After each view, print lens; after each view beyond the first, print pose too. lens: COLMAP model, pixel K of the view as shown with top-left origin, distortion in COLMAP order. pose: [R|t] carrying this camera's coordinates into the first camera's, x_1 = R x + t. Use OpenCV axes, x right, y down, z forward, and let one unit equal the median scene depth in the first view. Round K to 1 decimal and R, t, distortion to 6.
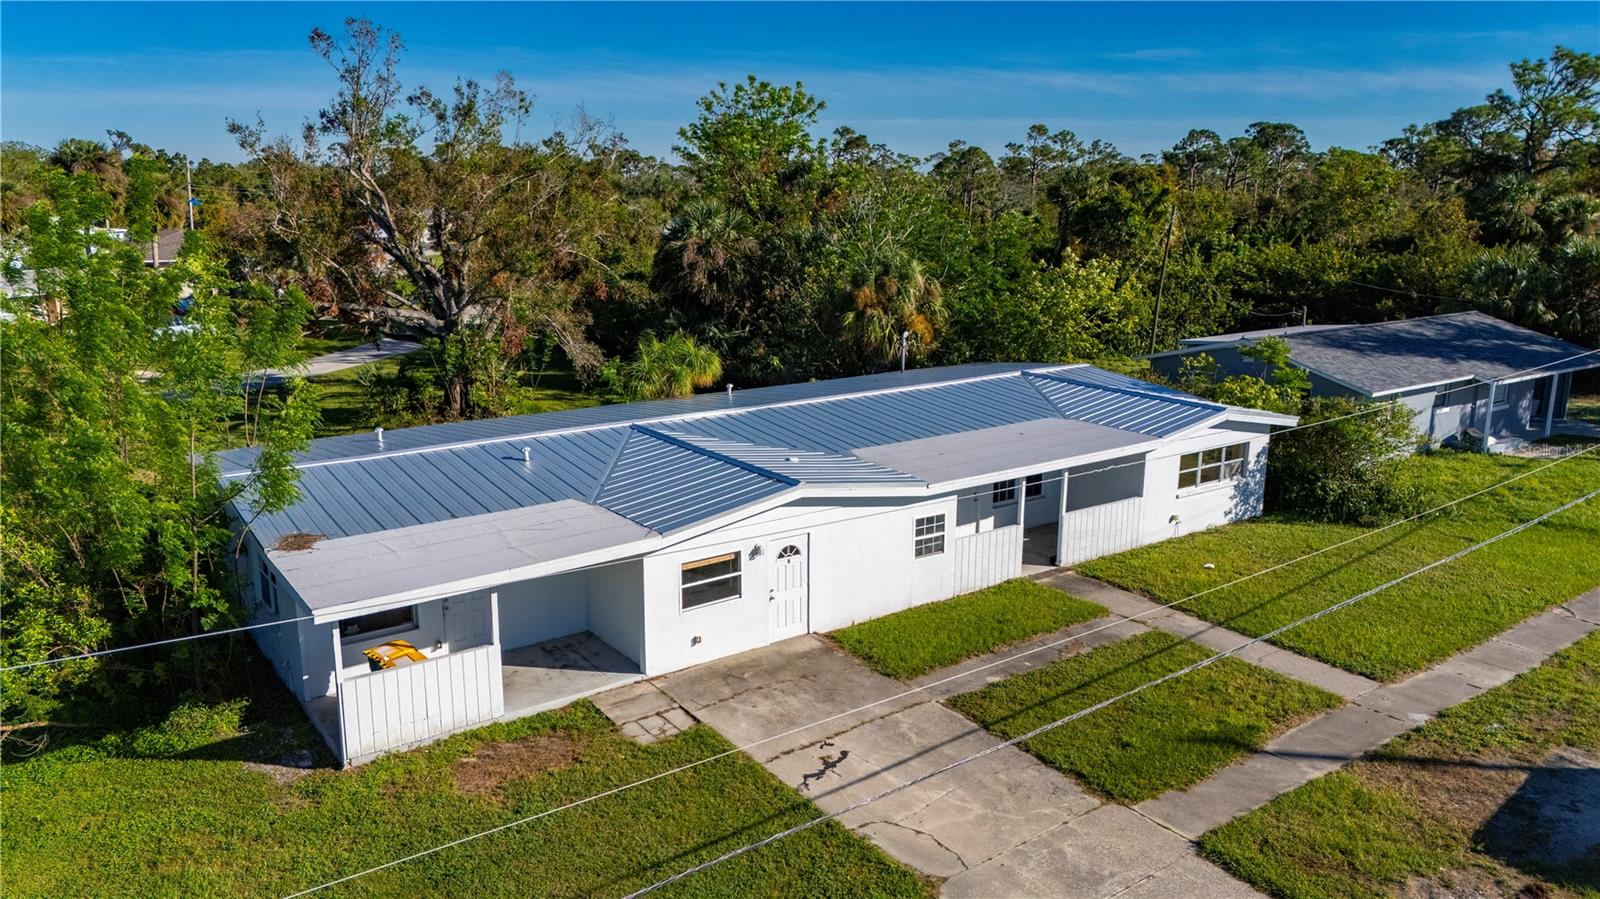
lens RADIAL K [[1169.1, 0, 800.0], [0, 1169.1, 449.5], [0, 0, 1]] dist [0.111891, -0.149989]
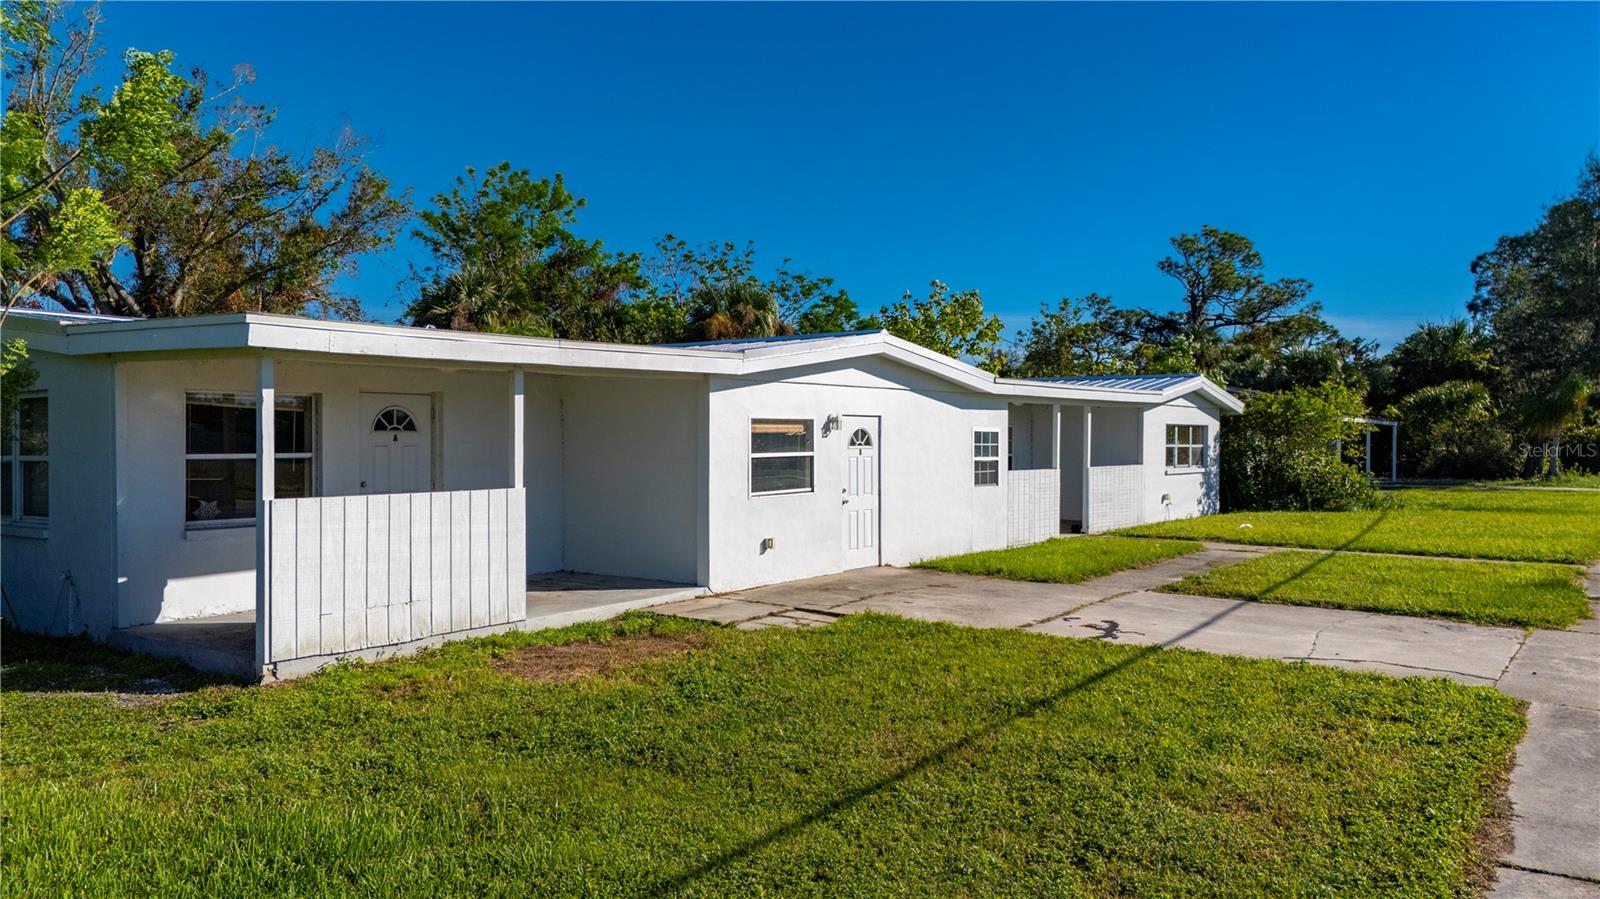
lens RADIAL K [[1169.1, 0, 800.0], [0, 1169.1, 449.5], [0, 0, 1]] dist [0.111891, -0.149989]
pose [[0.952263, -0.007131, 0.305195, -0.250822], [0.071979, 0.976786, -0.201763, 0.226557], [-0.296672, 0.214099, 0.930671, 0.351178]]
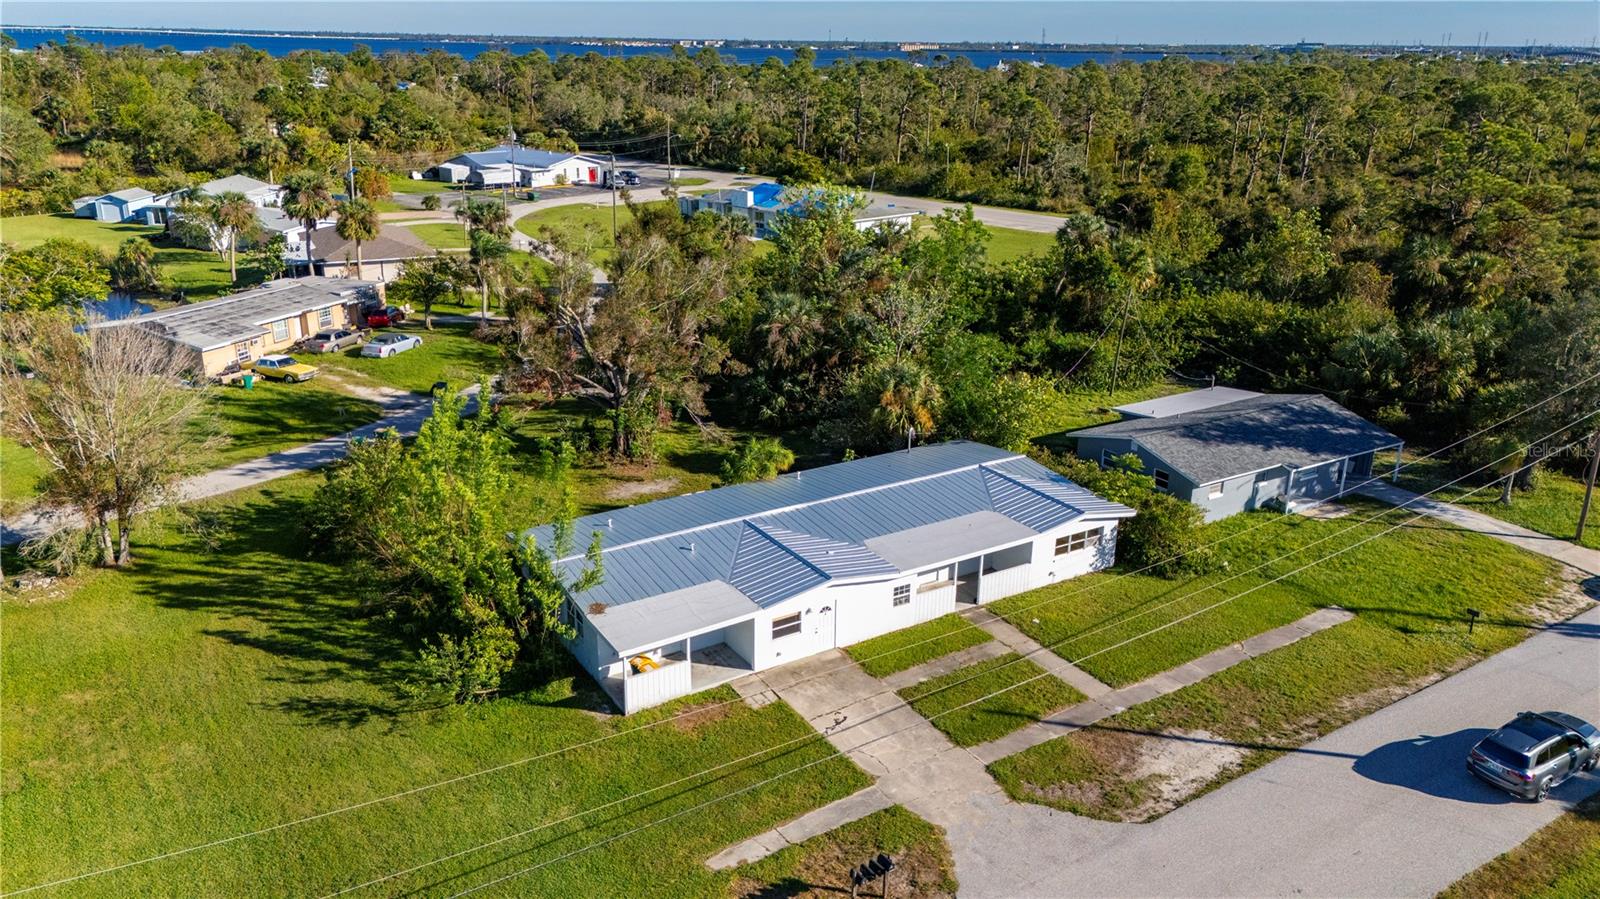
lens RADIAL K [[1169.1, 0, 800.0], [0, 1169.1, 449.5], [0, 0, 1]] dist [0.111891, -0.149989]
pose [[0.997914, 0.030180, -0.057074, 0.051135], [-0.023694, 0.993527, 0.111096, -0.391528], [0.060057, -0.109512, 0.992169, -0.921267]]
